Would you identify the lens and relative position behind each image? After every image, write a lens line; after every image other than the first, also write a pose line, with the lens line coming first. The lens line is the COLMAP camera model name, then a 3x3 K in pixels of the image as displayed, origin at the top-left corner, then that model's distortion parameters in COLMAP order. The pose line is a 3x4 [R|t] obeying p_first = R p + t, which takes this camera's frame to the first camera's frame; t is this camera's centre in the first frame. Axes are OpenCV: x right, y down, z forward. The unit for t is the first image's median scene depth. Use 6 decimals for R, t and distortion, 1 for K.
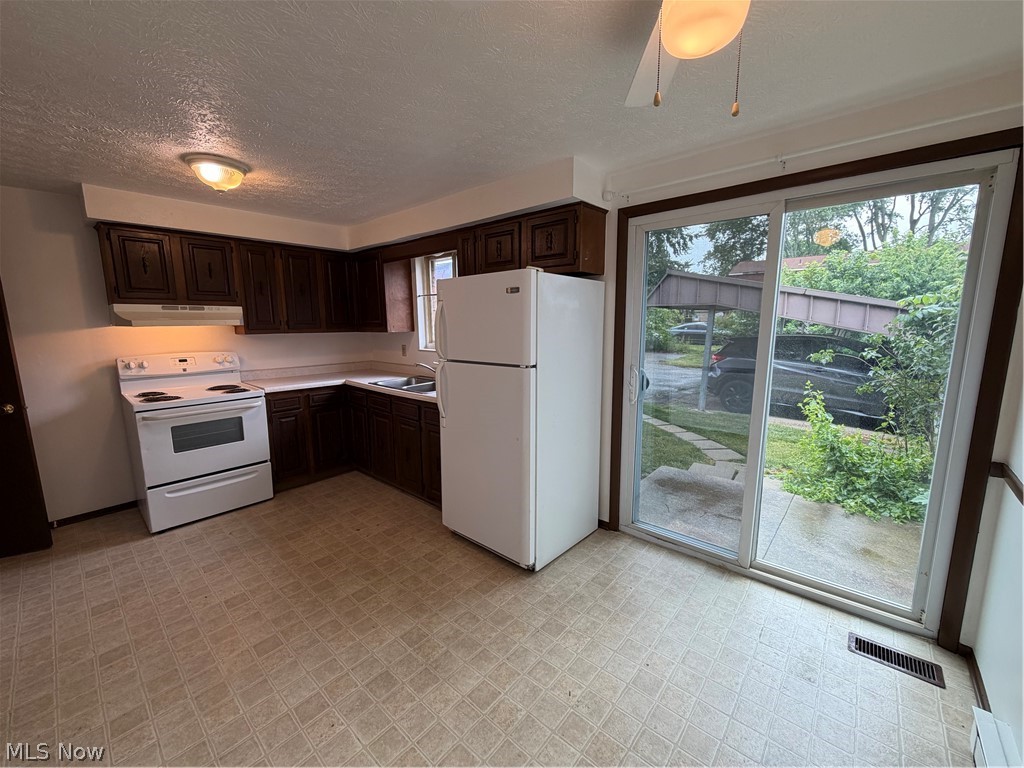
lens RADIAL K [[408.5, 0, 514.7], [0, 408.5, 384.9], [0, 0, 1]] dist [0.000175, -0.000526]
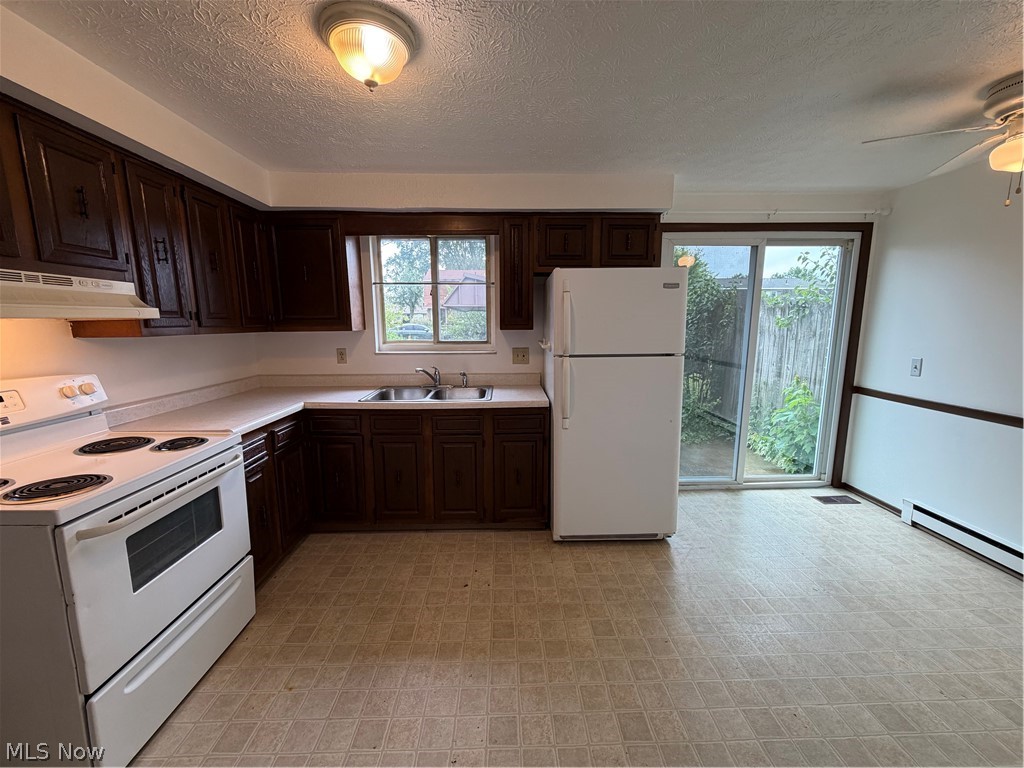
lens RADIAL K [[408.5, 0, 514.7], [0, 408.5, 384.9], [0, 0, 1]] dist [0.000175, -0.000526]
pose [[0.734273, -0.102450, 0.671079, -0.748205], [0.105166, 0.993779, 0.036645, -0.035739], [-0.670659, 0.043667, 0.740480, 0.334561]]
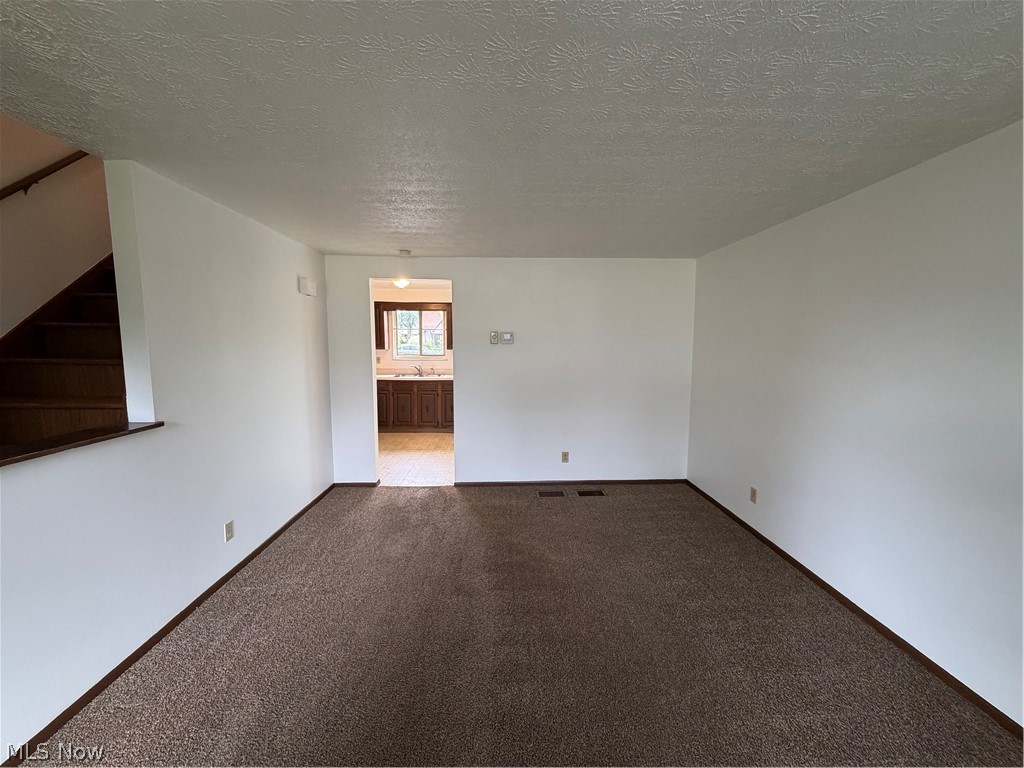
lens RADIAL K [[408.5, 0, 514.7], [0, 408.5, 384.9], [0, 0, 1]] dist [0.000175, -0.000526]
pose [[0.728453, -0.060624, 0.682408, -1.394597], [0.095363, 0.995353, -0.013372, 0.125527], [-0.678426, 0.074817, 0.730849, -0.818208]]
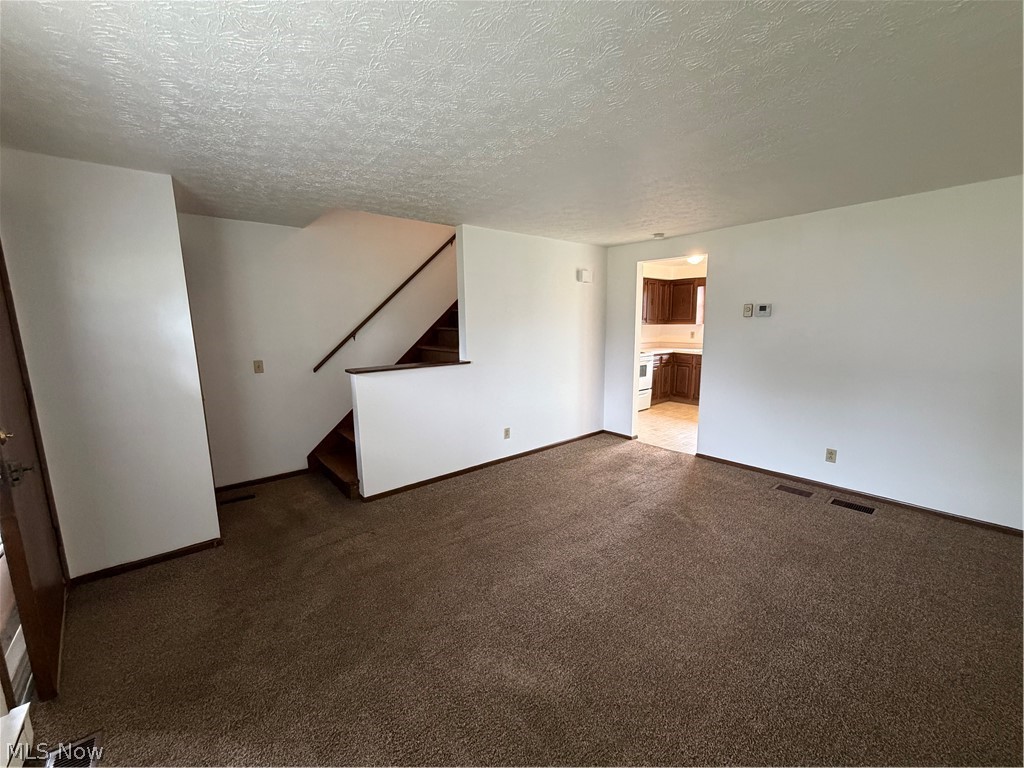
lens RADIAL K [[408.5, 0, 514.7], [0, 408.5, 384.9], [0, 0, 1]] dist [0.000175, -0.000526]
pose [[0.988338, 0.022589, -0.150590, -1.038821], [-0.021769, 0.999738, 0.007094, 0.181891], [0.150711, -0.003733, 0.988571, -1.153031]]
